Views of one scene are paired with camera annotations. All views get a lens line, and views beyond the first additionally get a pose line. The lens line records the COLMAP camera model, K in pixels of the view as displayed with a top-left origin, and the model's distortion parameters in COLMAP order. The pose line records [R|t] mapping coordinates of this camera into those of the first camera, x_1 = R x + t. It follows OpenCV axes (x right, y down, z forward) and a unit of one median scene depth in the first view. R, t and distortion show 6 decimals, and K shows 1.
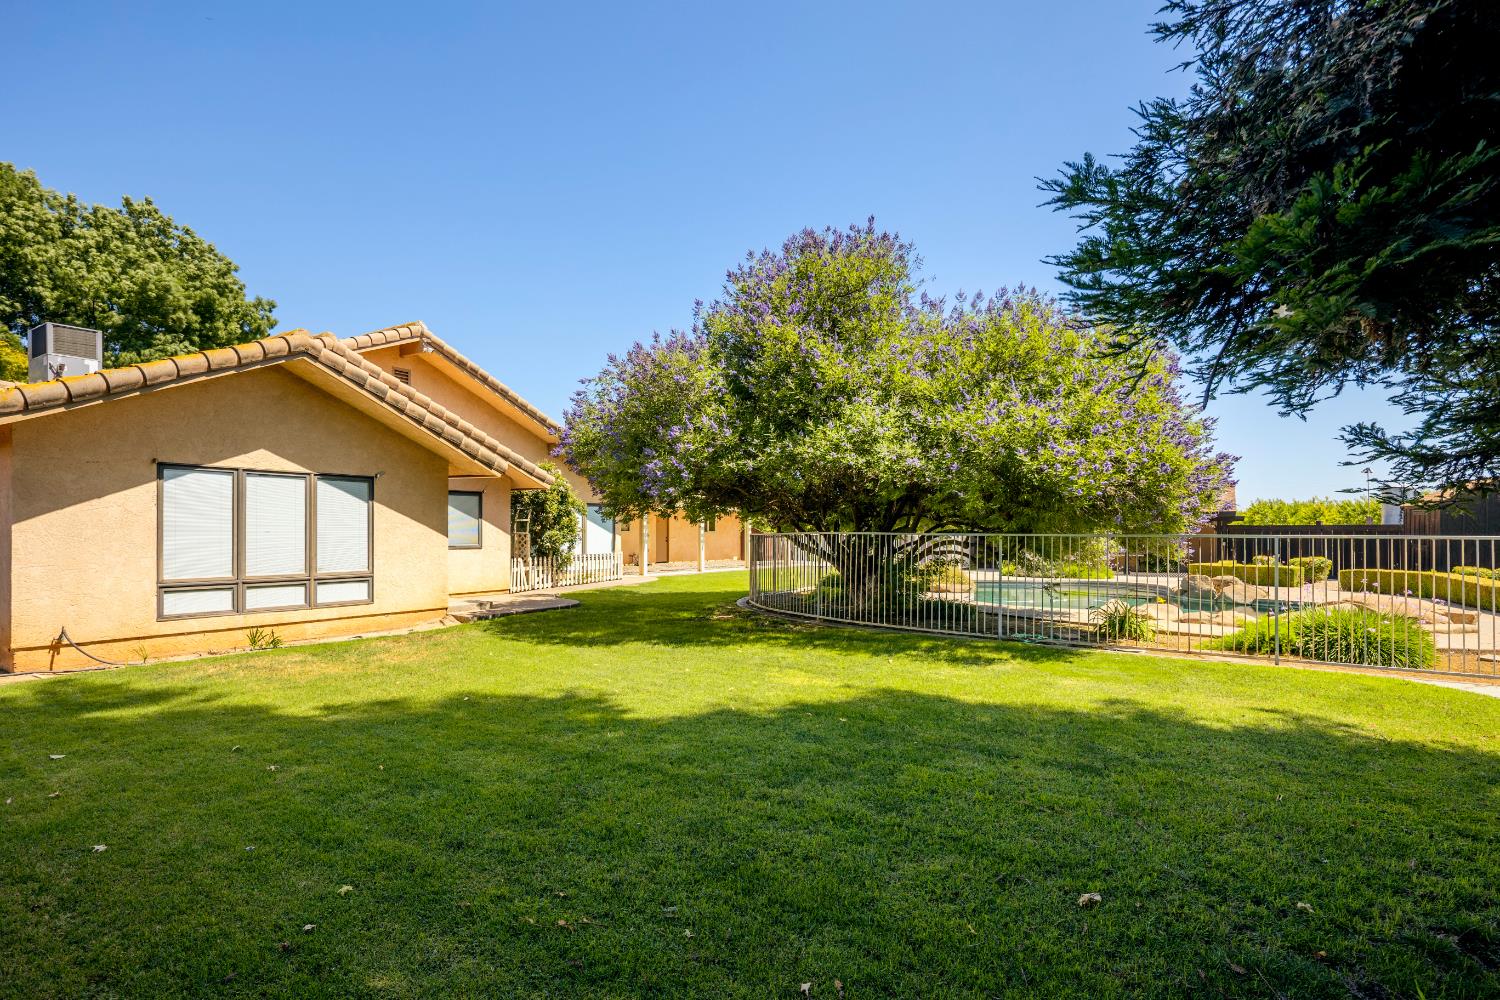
lens RADIAL K [[716.7, 0, 749.5], [0, 716.7, 543.4], [0, 0, 1]] dist [0.001517, 0.000118]
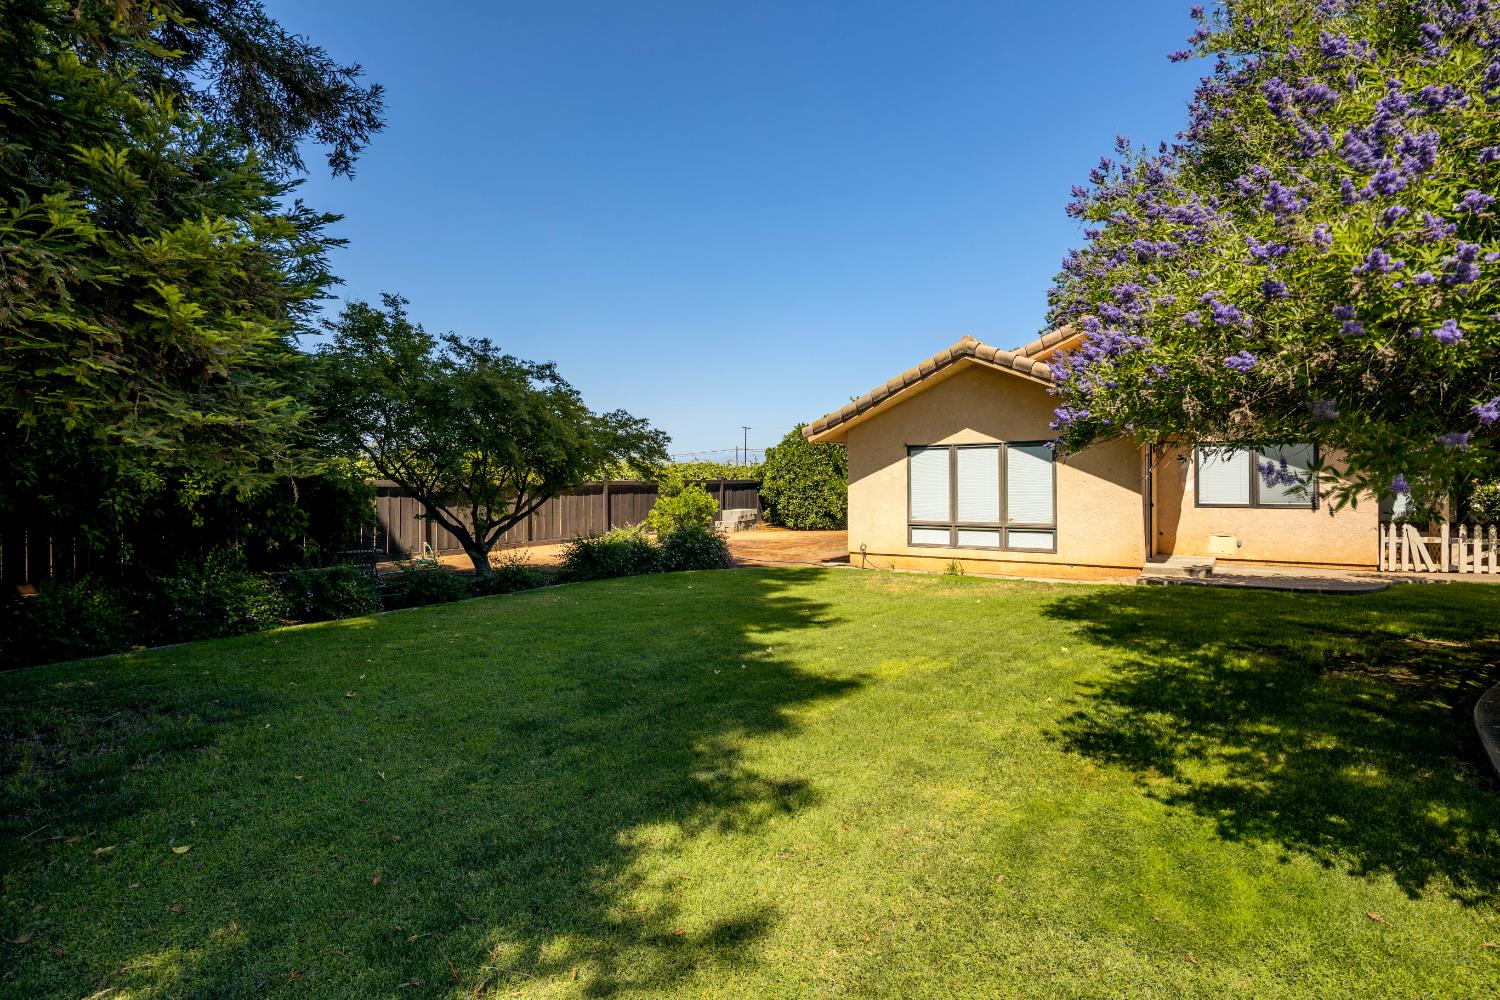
lens RADIAL K [[736.5, 0, 753.0], [0, 736.5, 489.2], [0, 0, 1]] dist [0.002837, 0.000594]
pose [[-0.036125, 0.004311, -0.999338, 0.758122], [-0.007801, 0.999959, 0.004596, -0.020958], [0.999317, 0.007962, -0.036090, 0.670652]]
